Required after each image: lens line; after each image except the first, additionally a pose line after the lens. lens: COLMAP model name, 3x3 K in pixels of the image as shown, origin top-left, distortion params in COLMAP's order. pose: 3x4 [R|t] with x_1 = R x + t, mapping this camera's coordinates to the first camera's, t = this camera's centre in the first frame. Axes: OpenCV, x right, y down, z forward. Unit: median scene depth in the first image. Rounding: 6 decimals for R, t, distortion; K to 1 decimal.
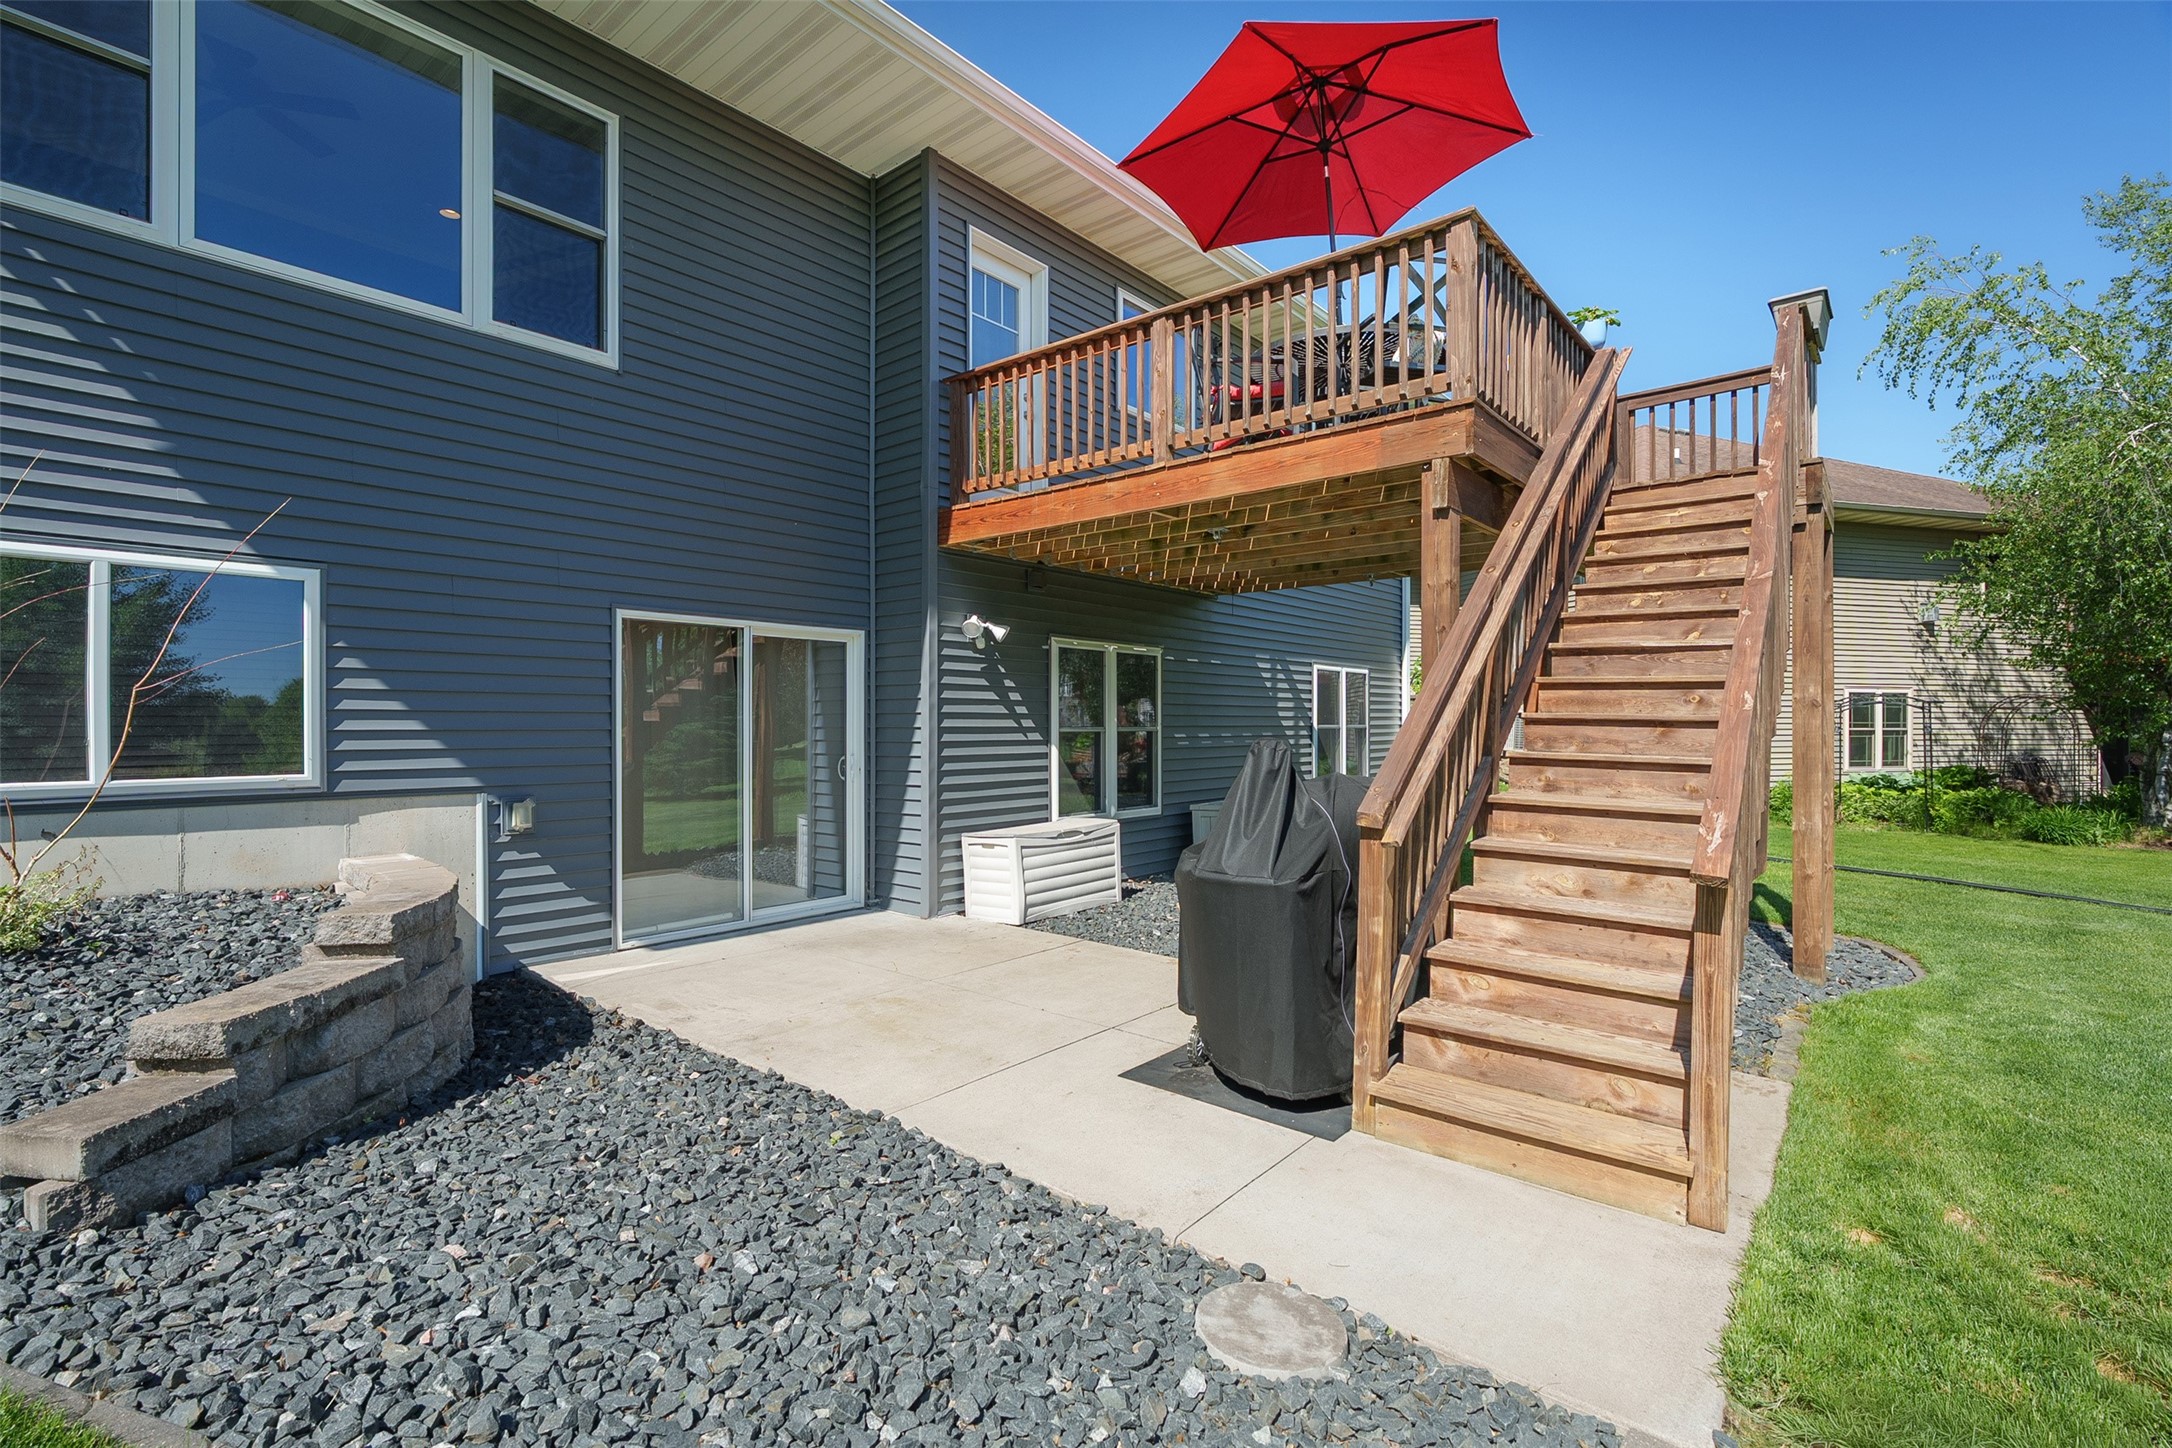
lens RADIAL K [[990.9, 0, 1086.0], [0, 990.9, 724.0], [0, 0, 1]] dist [-0.002183, 0.000058]
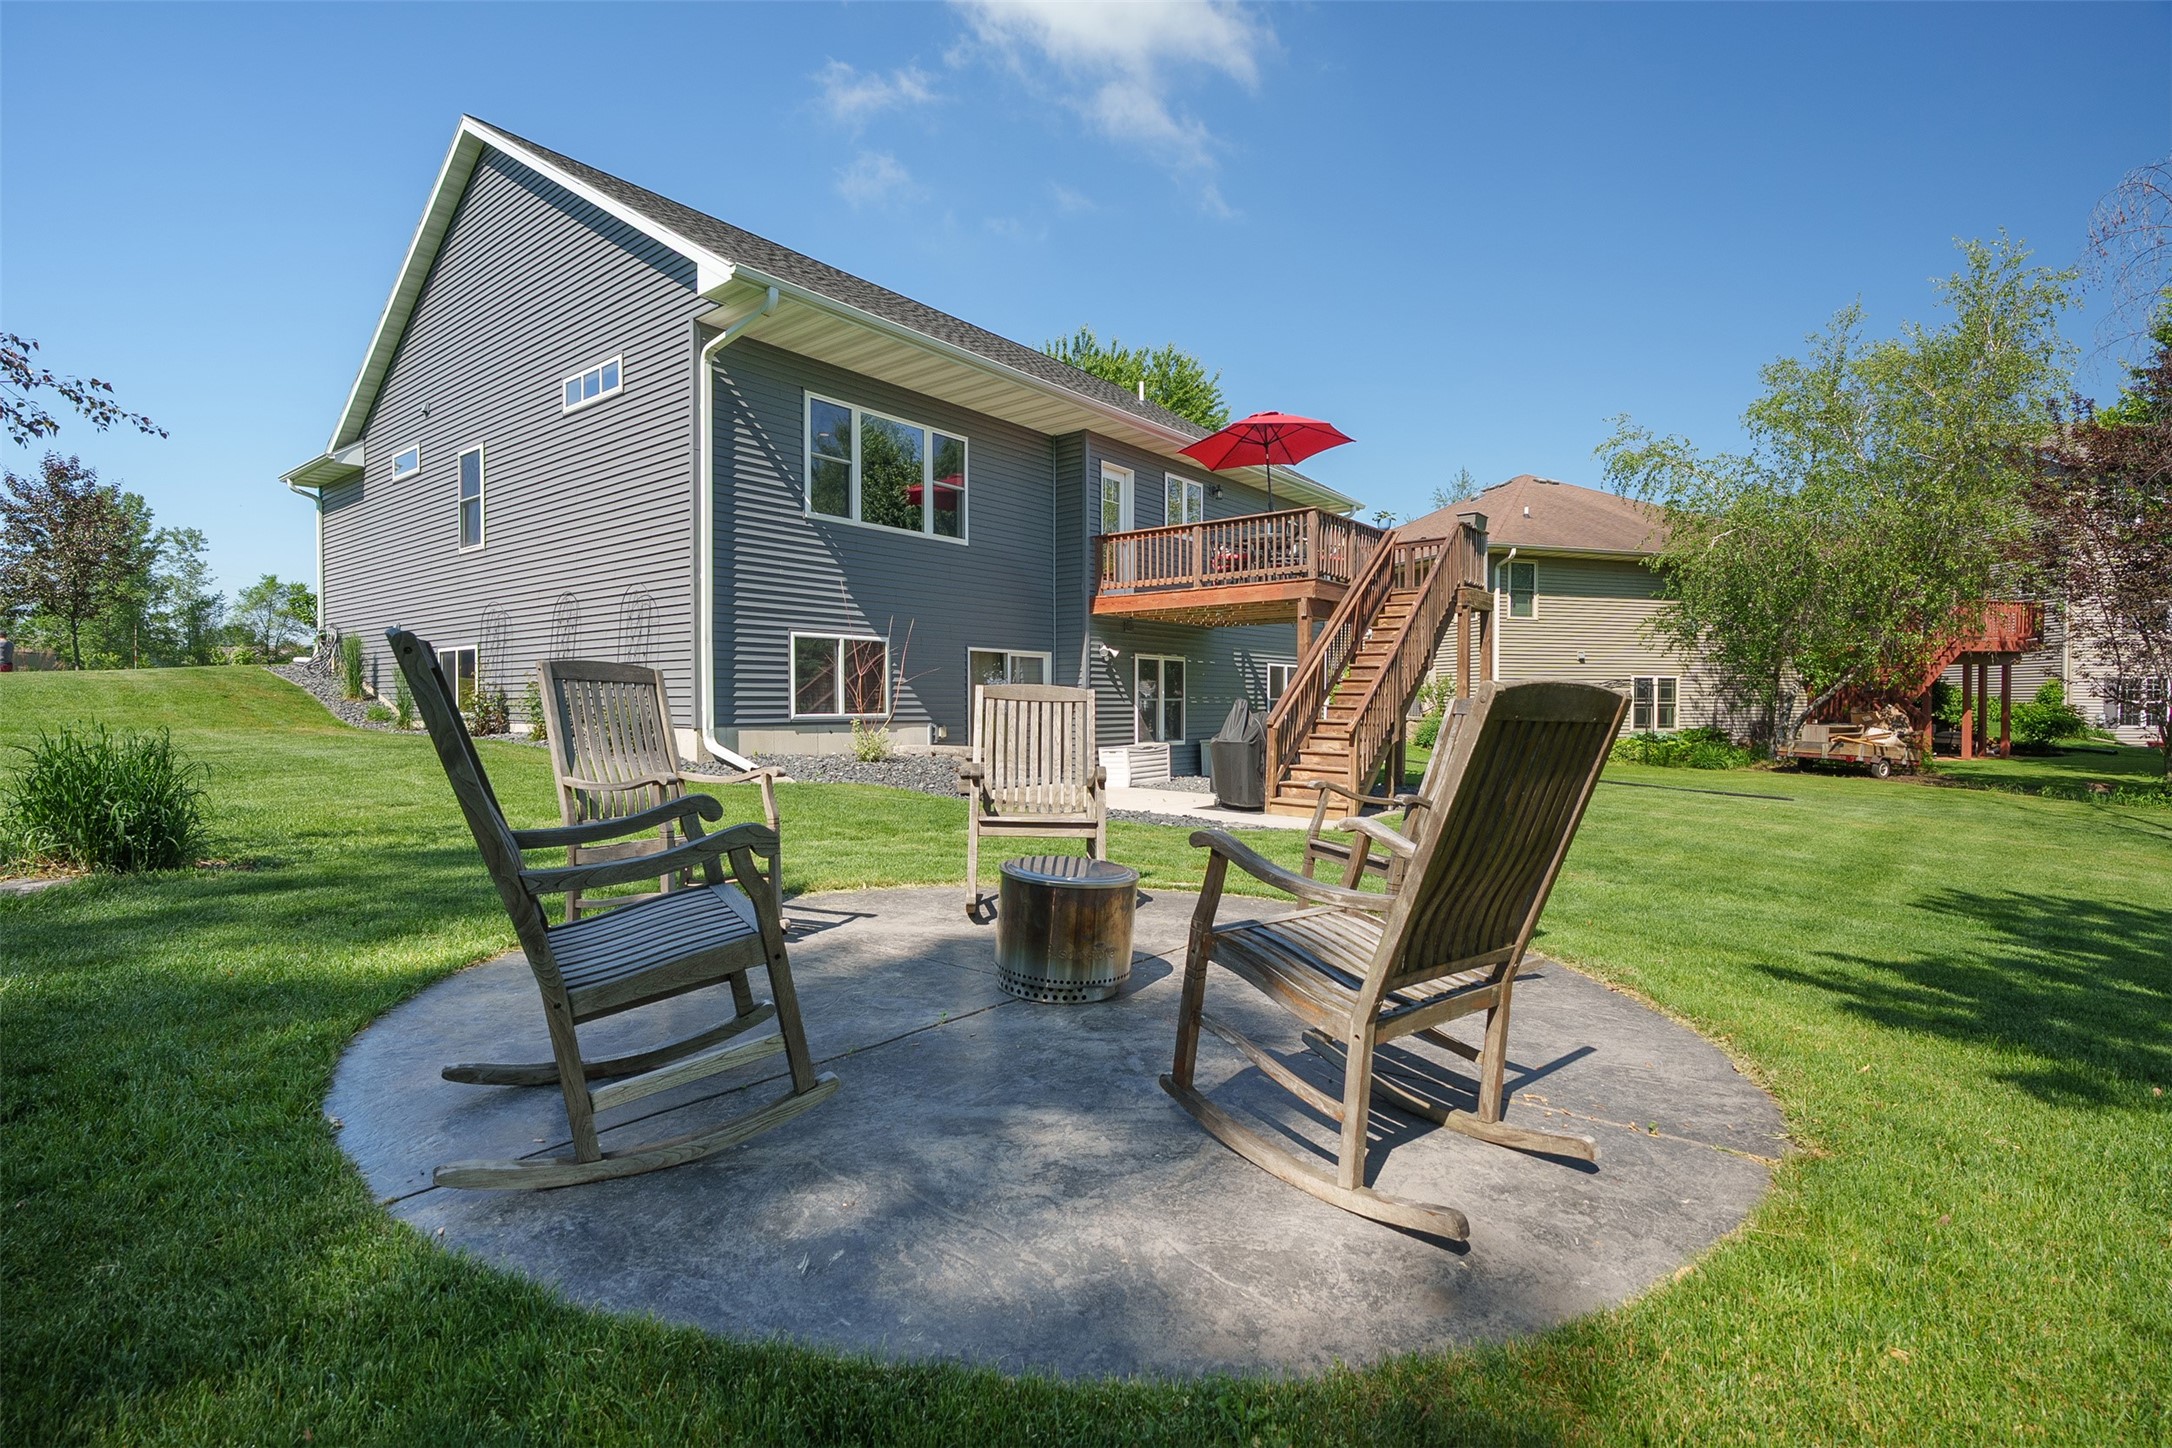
lens RADIAL K [[1010.6, 0, 1086.0], [0, 1010.6, 724.0], [0, 0, 1]] dist [0.000082, 0.000325]
pose [[0.999651, -0.000621, 0.026426, -0.219358], [0.000078, 0.999789, 0.020526, 0.015984], [-0.026433, -0.020517, 0.999440, -1.230780]]
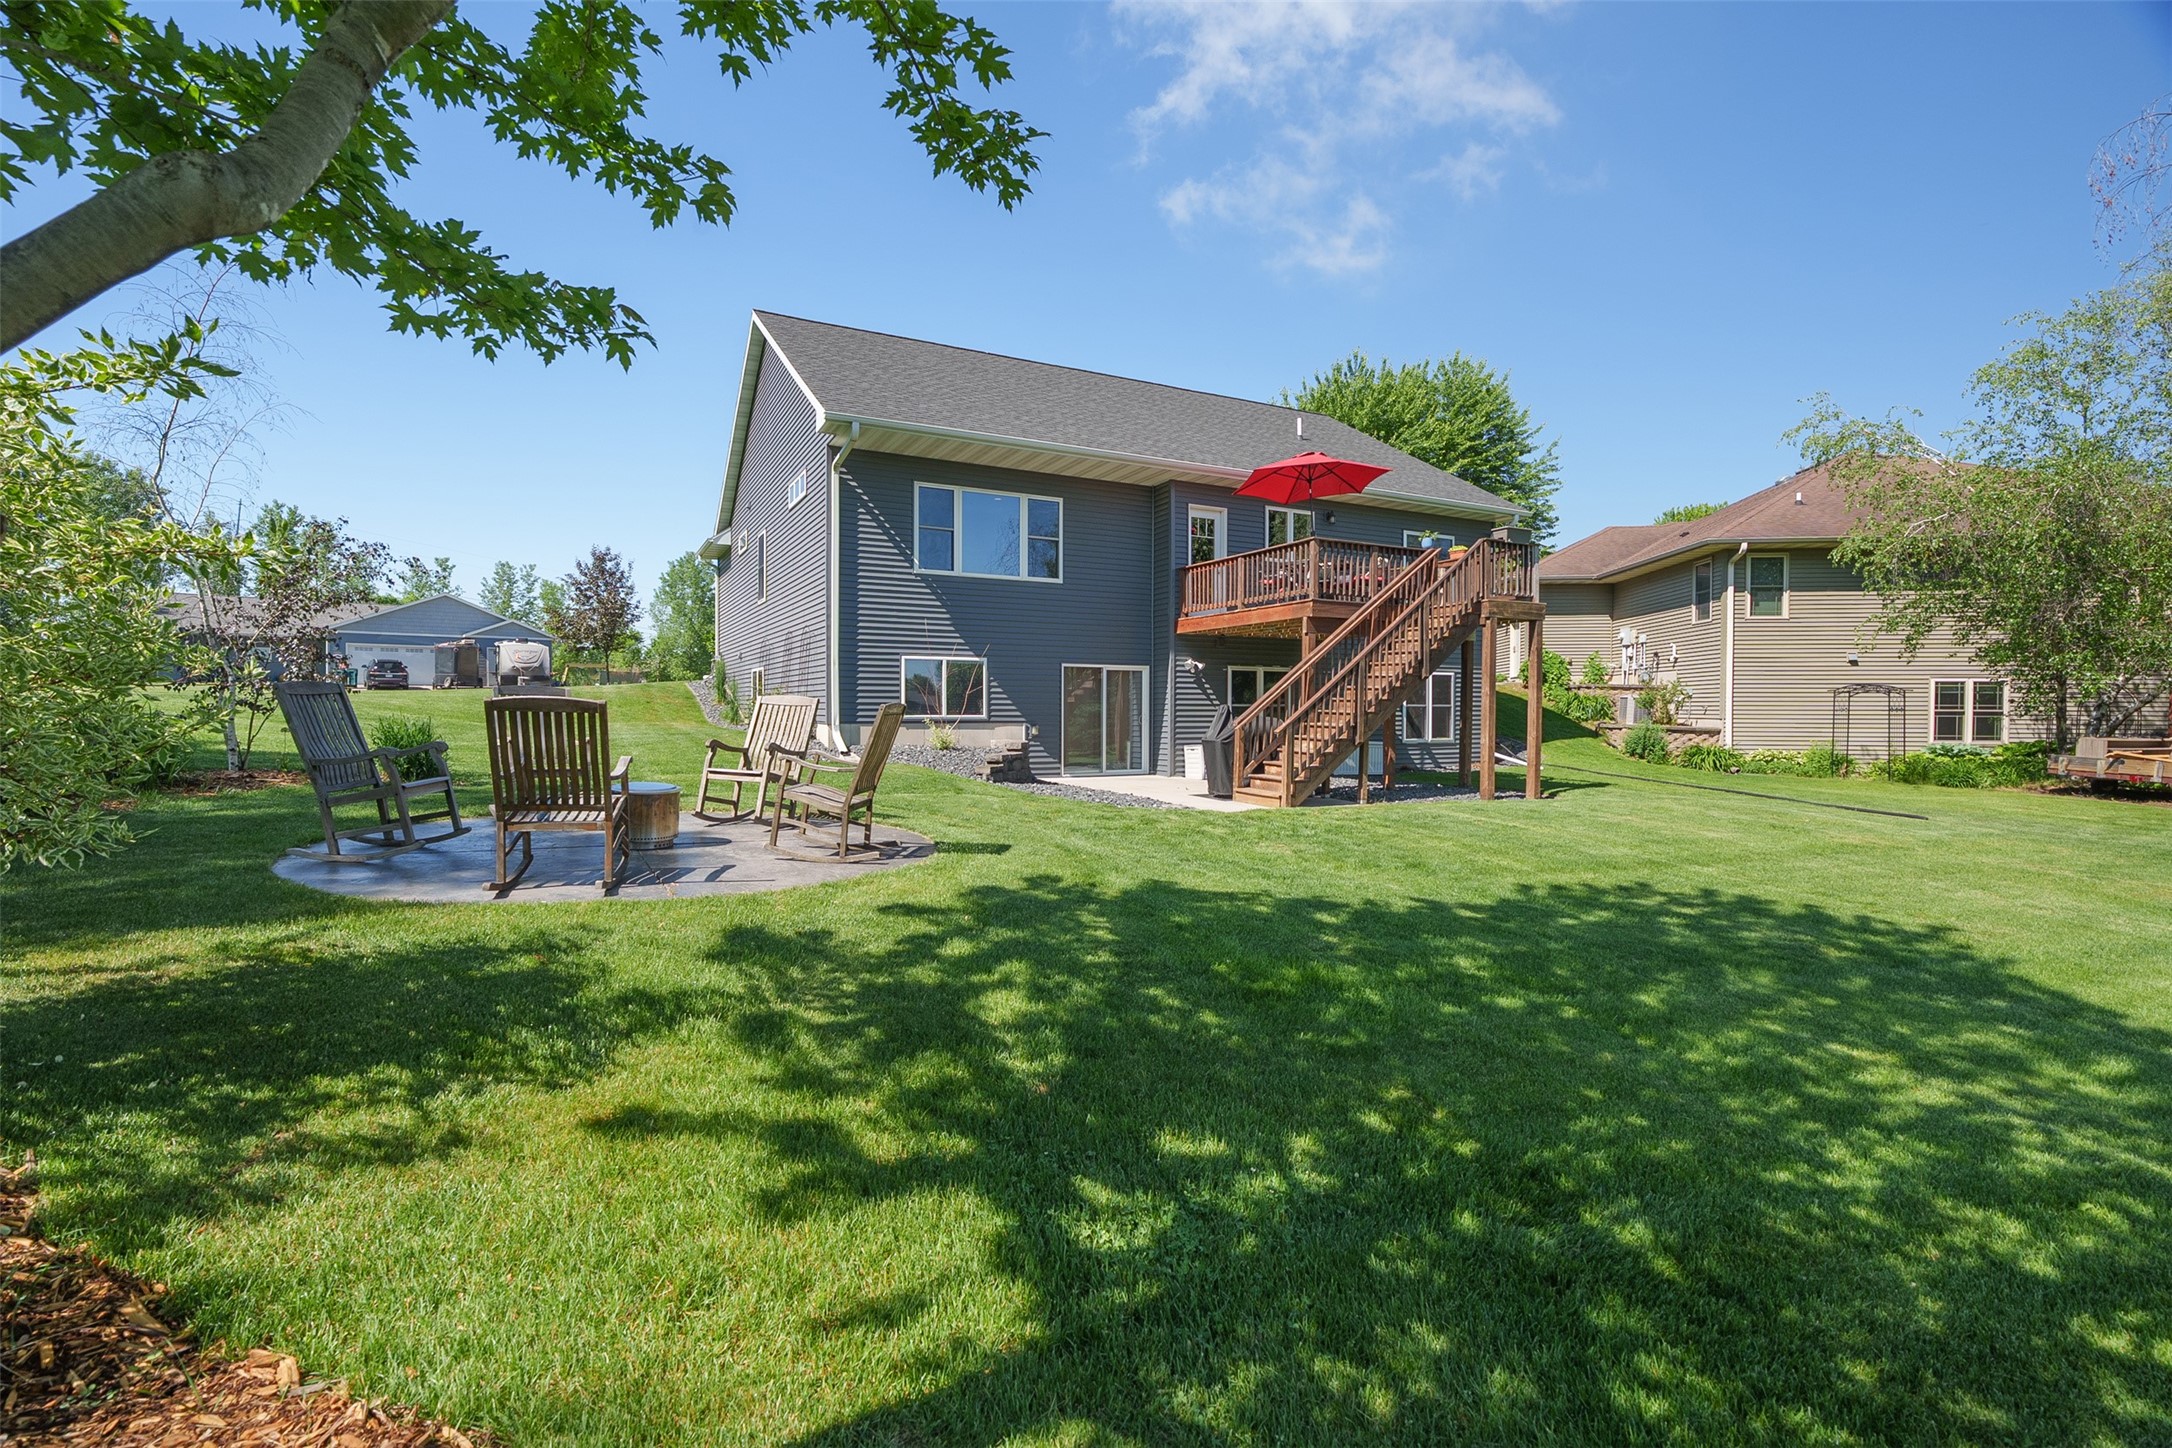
lens RADIAL K [[990.9, 0, 1086.0], [0, 990.9, 724.0], [0, 0, 1]] dist [-0.002183, 0.000058]
pose [[0.923452, 0.009244, -0.383602, 0.642233], [-0.003378, 0.999867, 0.015962, 0.016273], [0.383699, -0.013444, 0.923361, -1.501074]]
